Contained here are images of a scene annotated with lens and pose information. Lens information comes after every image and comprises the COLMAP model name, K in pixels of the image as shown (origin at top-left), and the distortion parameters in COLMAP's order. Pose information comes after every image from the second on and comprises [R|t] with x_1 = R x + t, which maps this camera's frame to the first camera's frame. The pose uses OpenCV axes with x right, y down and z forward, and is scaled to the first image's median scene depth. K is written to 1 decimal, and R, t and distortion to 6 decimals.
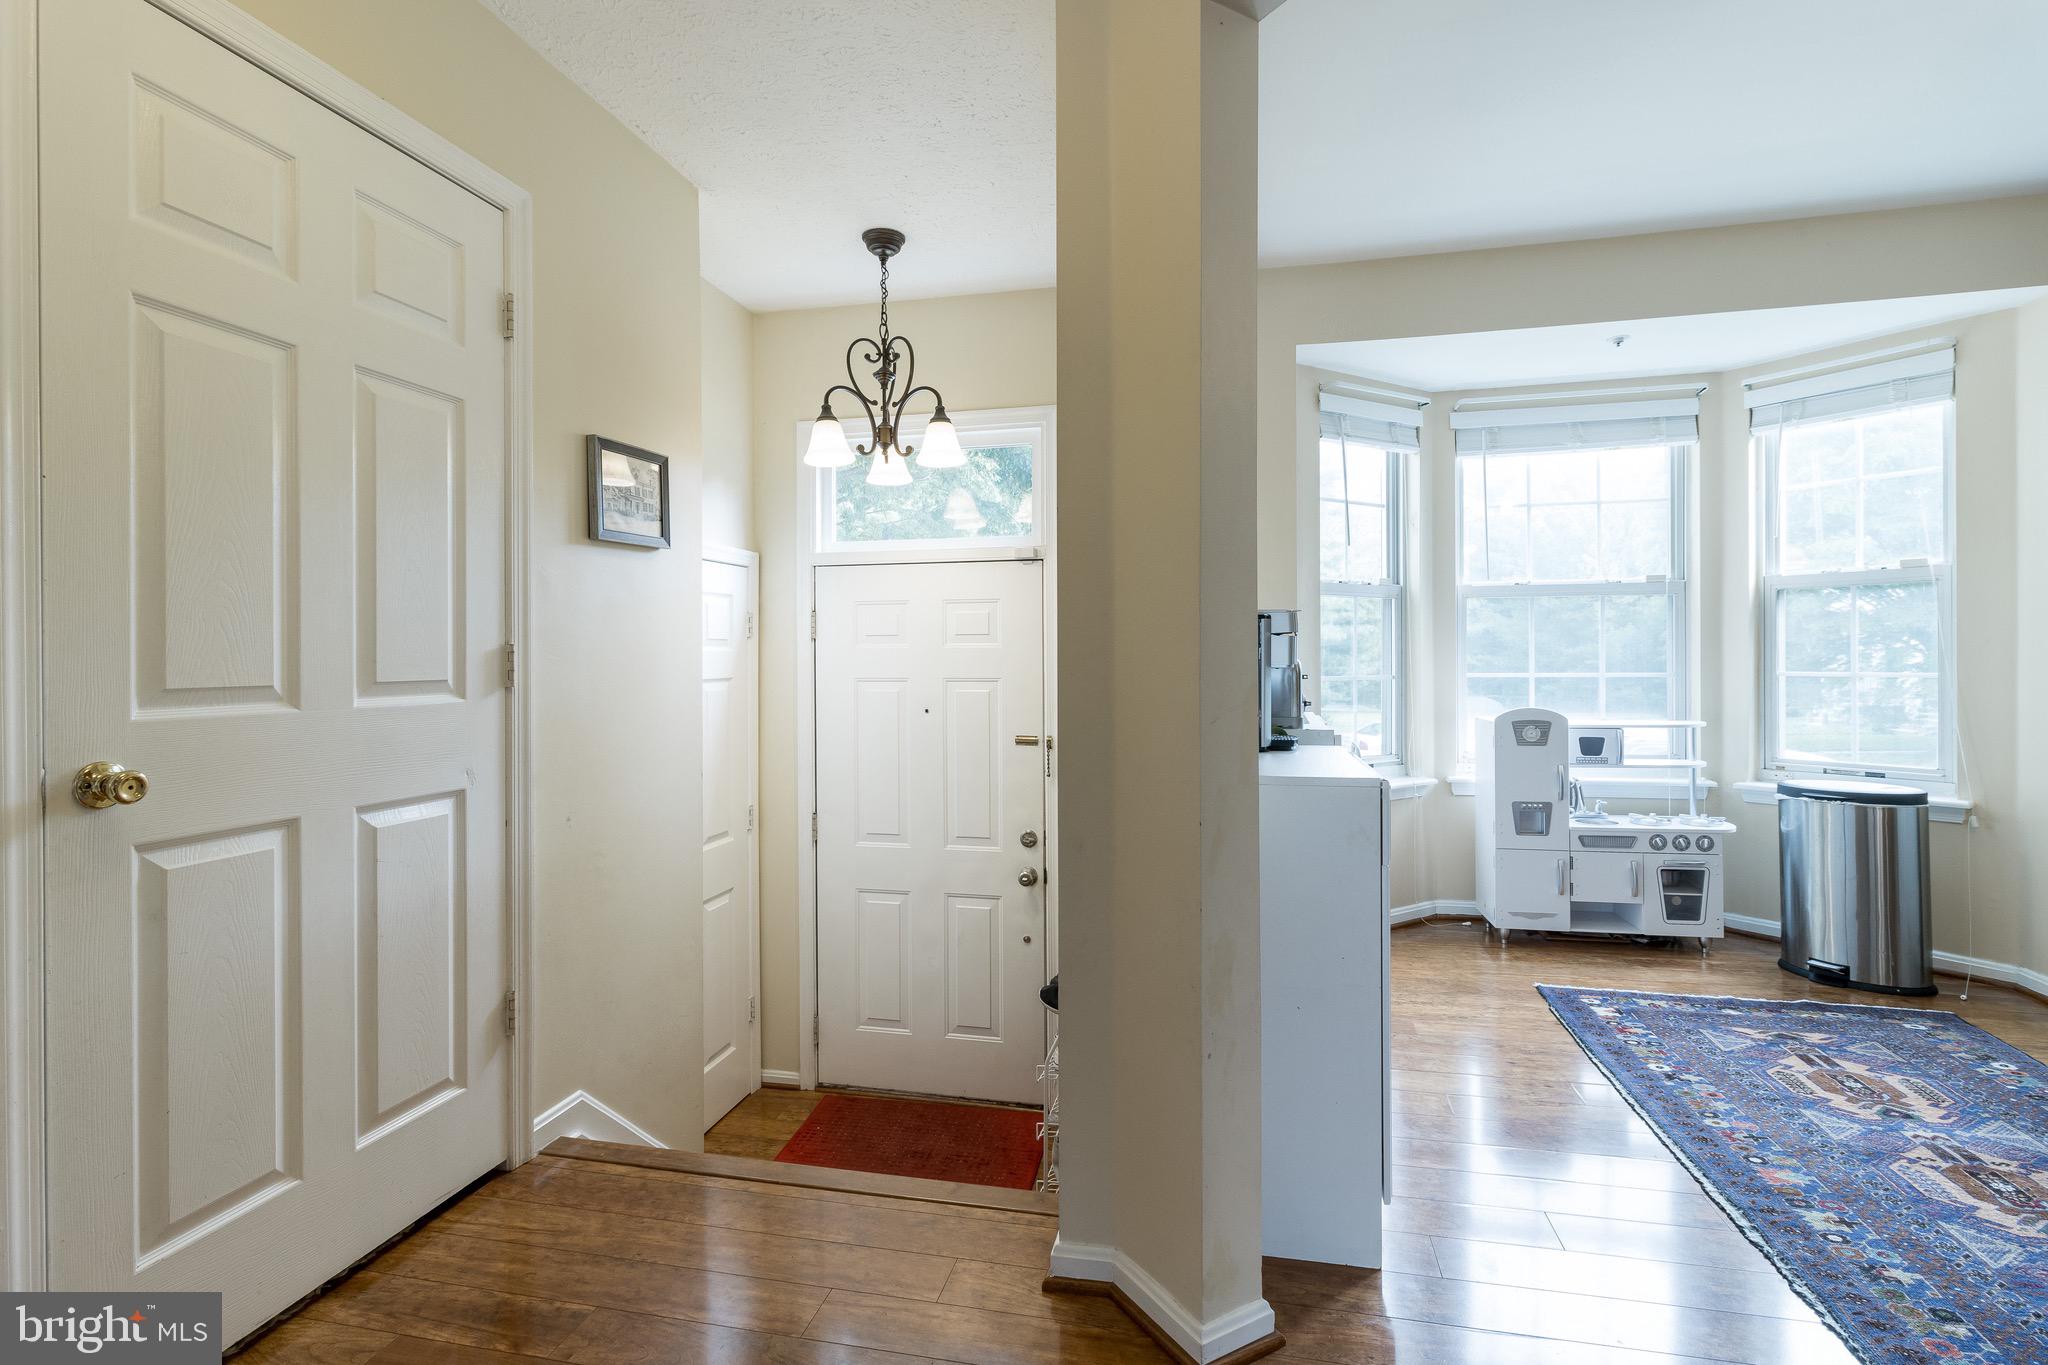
lens RADIAL K [[953.3, 0, 1024.1], [0, 953.3, 660.8], [0, 0, 1]] dist [0.000609, -0.000536]
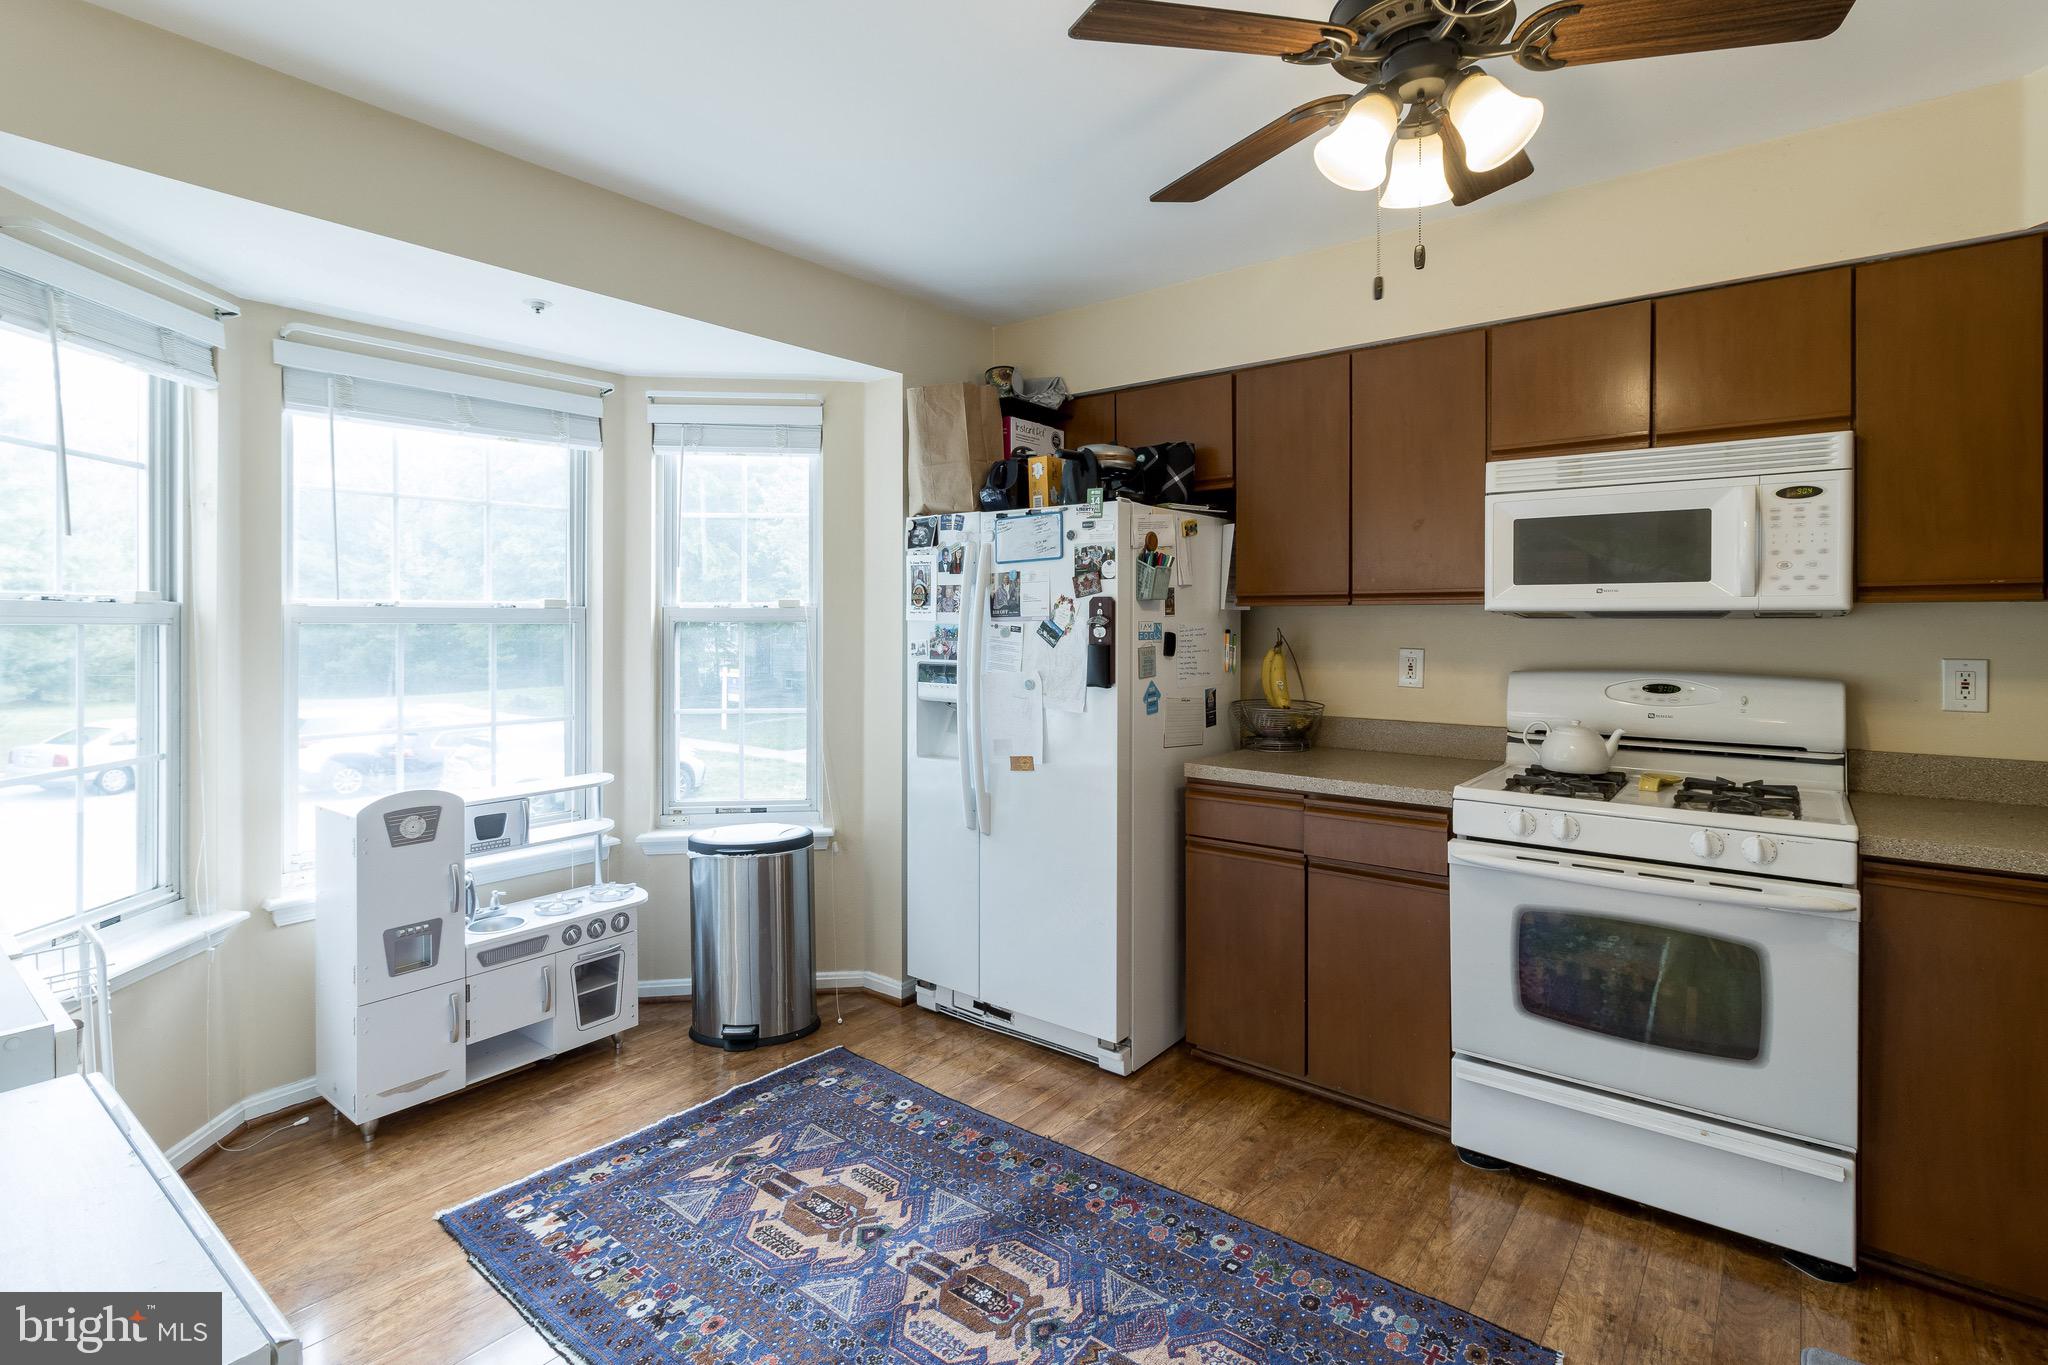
lens RADIAL K [[969.4, 0, 1026.5], [0, 969.4, 621.3], [0, 0, 1]] dist [0.002814, 0.000346]
pose [[0.428586, 0.004355, 0.903490, 0.088607], [0.003193, 0.999975, -0.006335, -0.077427], [-0.903495, 0.005599, 0.428562, 0.318463]]
